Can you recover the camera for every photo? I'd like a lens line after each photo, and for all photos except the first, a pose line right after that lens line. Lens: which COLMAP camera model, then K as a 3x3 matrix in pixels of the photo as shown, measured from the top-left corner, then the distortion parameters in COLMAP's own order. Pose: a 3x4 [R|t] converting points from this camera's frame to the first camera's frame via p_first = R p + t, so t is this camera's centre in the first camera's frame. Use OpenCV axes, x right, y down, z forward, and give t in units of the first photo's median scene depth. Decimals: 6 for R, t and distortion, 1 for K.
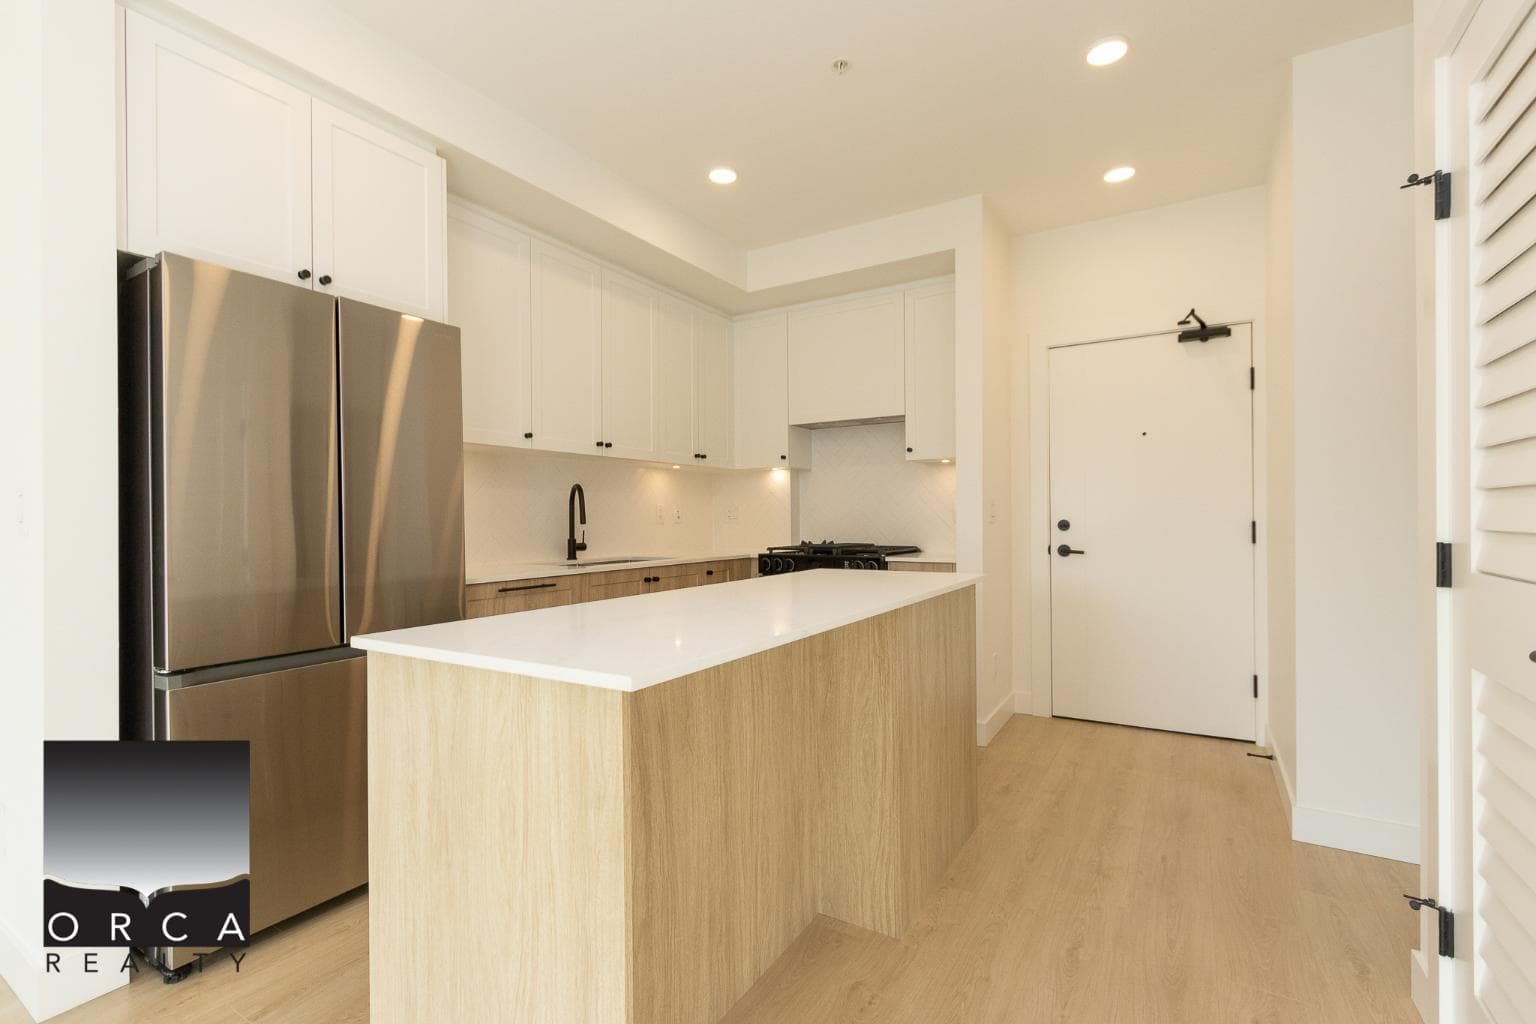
lens RADIAL K [[692.0, 0, 761.2], [0, 692.0, 520.0], [0, 0, 1]] dist [0.004318, -0.001133]
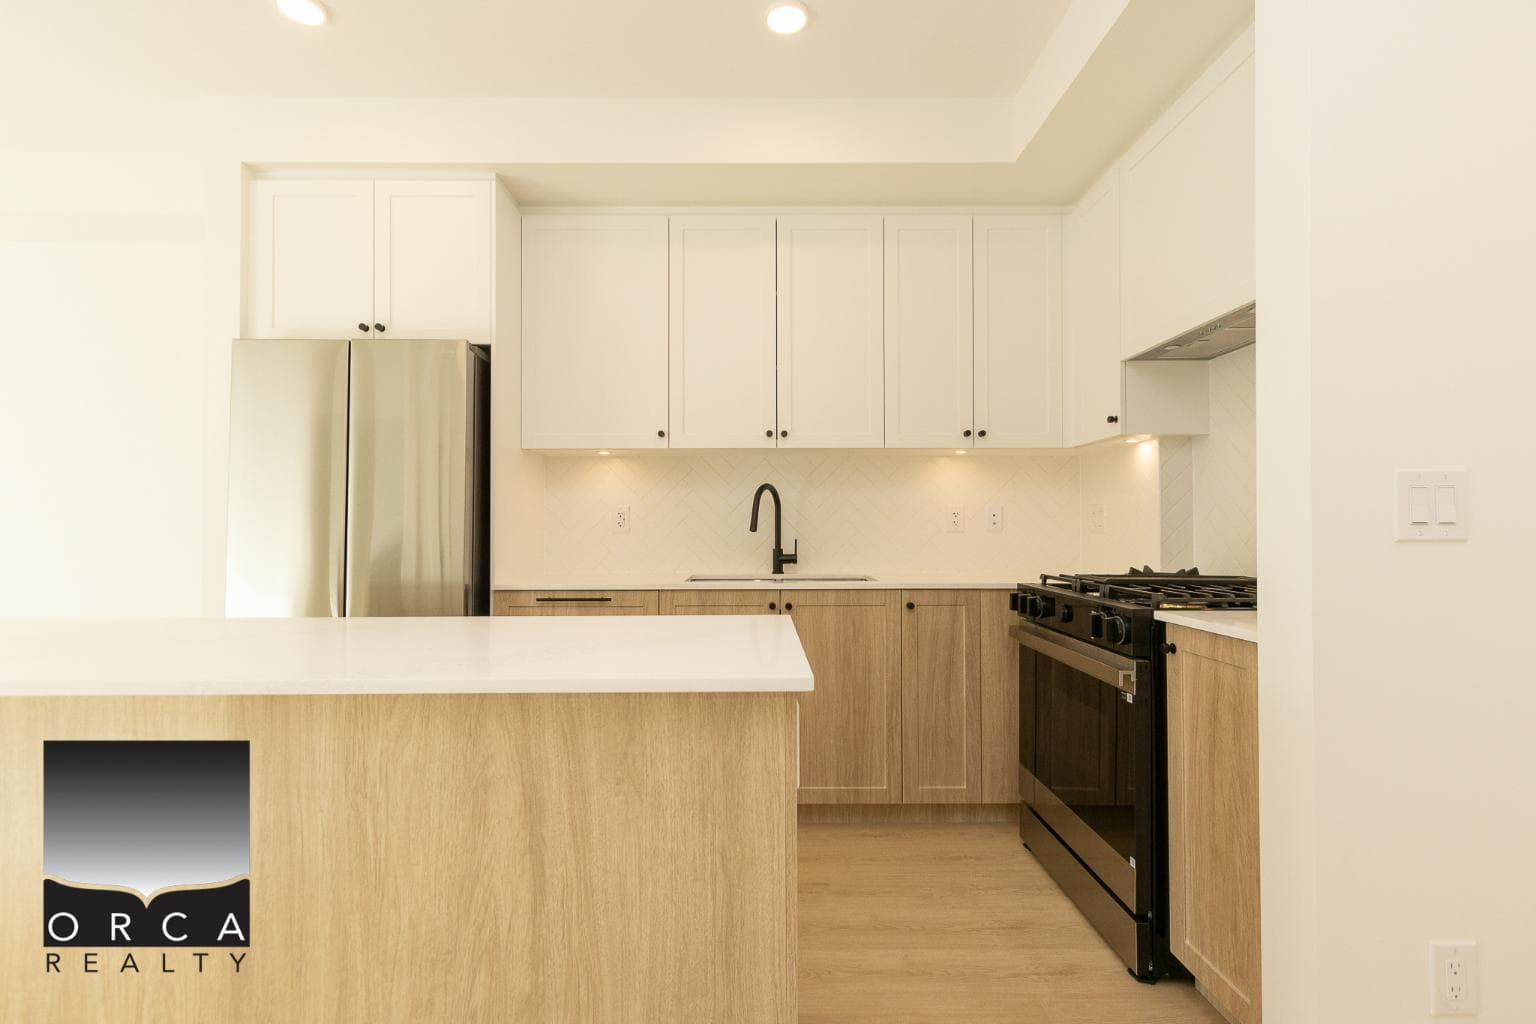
lens RADIAL K [[692.0, 0, 761.2], [0, 692.0, 520.0], [0, 0, 1]] dist [0.004318, -0.001133]
pose [[0.533883, -0.004998, -0.845544, 0.462496], [-0.002911, 0.999966, -0.007749, -0.001776], [0.845553, 0.006598, 0.533850, 0.571096]]
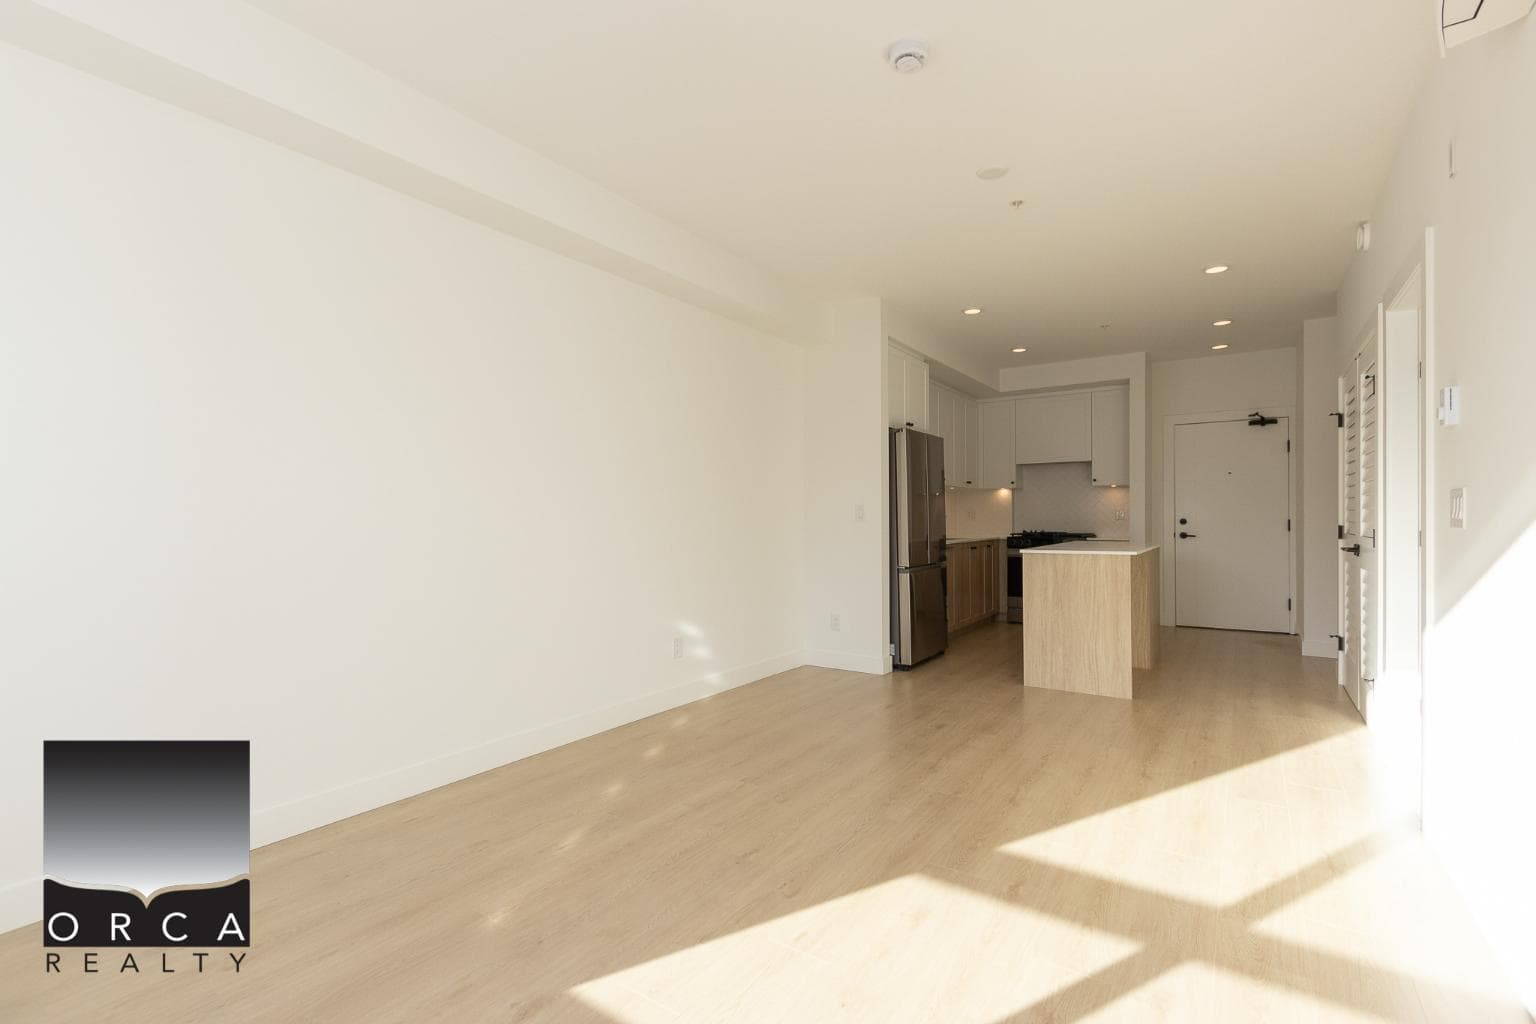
lens RADIAL K [[692.0, 0, 761.2], [0, 692.0, 520.0], [0, 0, 1]] dist [0.004318, -0.001133]
pose [[0.998643, 0.002993, -0.052002, -0.654759], [-0.002906, 0.999994, 0.001741, 0.003911], [0.052006, -0.001588, 0.998645, -1.000604]]
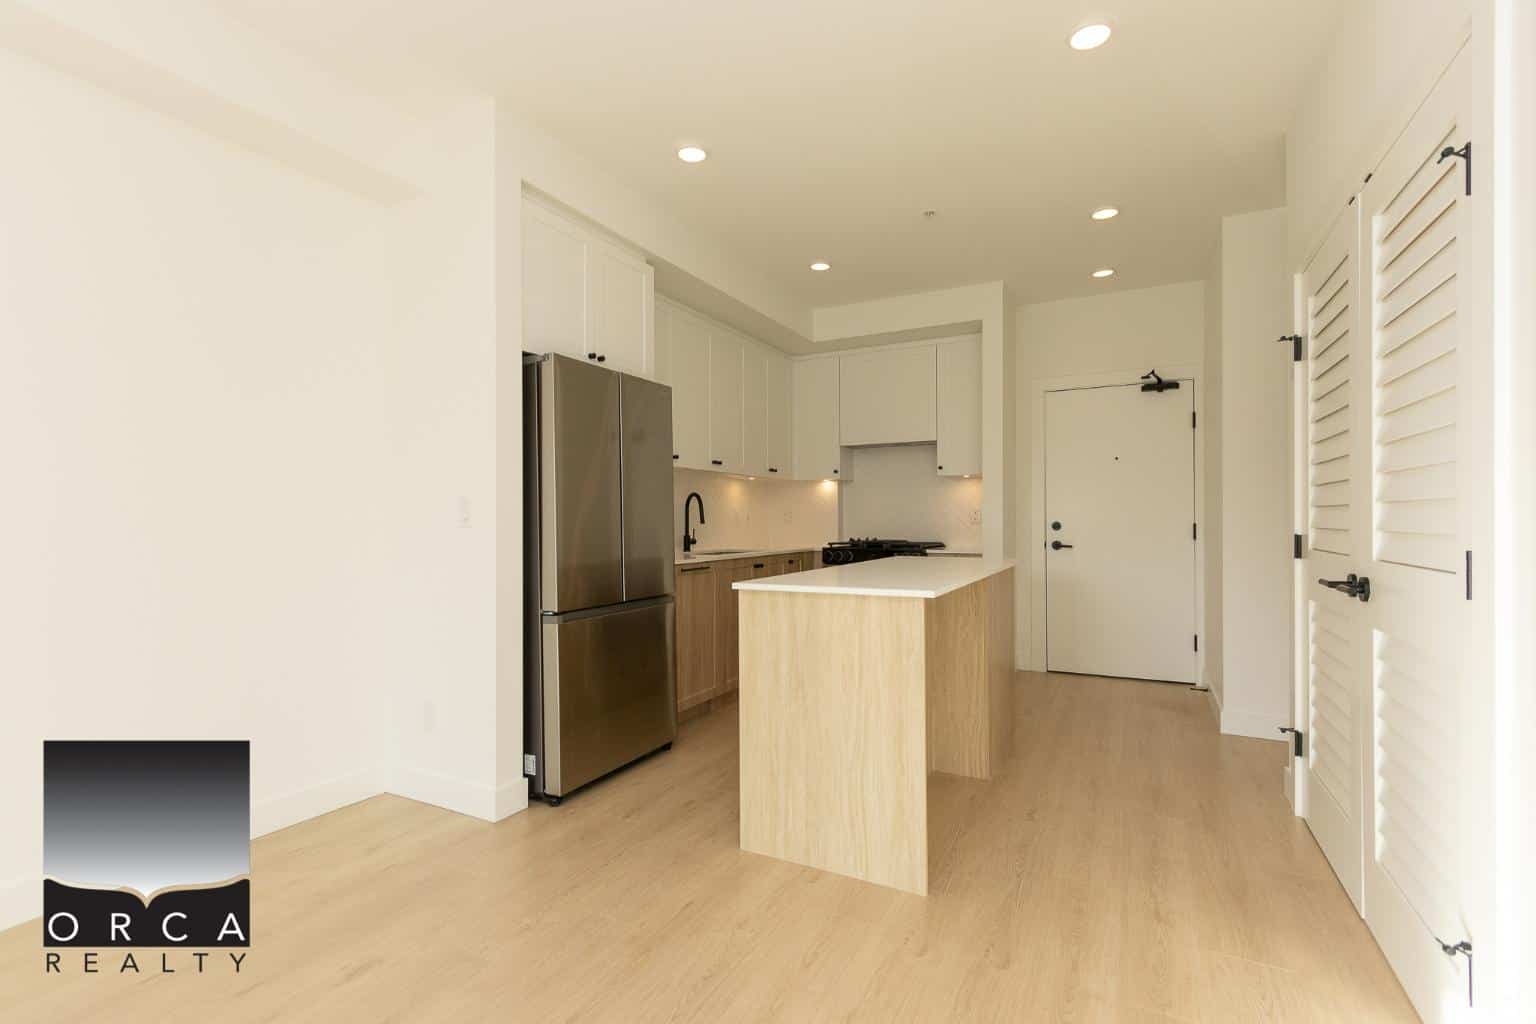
lens RADIAL K [[692.0, 0, 761.2], [0, 692.0, 520.0], [0, 0, 1]] dist [0.004318, -0.001133]
pose [[0.997800, 0.004478, 0.066147, -0.237645], [-0.004319, 0.999987, -0.002543, 0.001989], [-0.066158, 0.002252, 0.997807, -0.313911]]
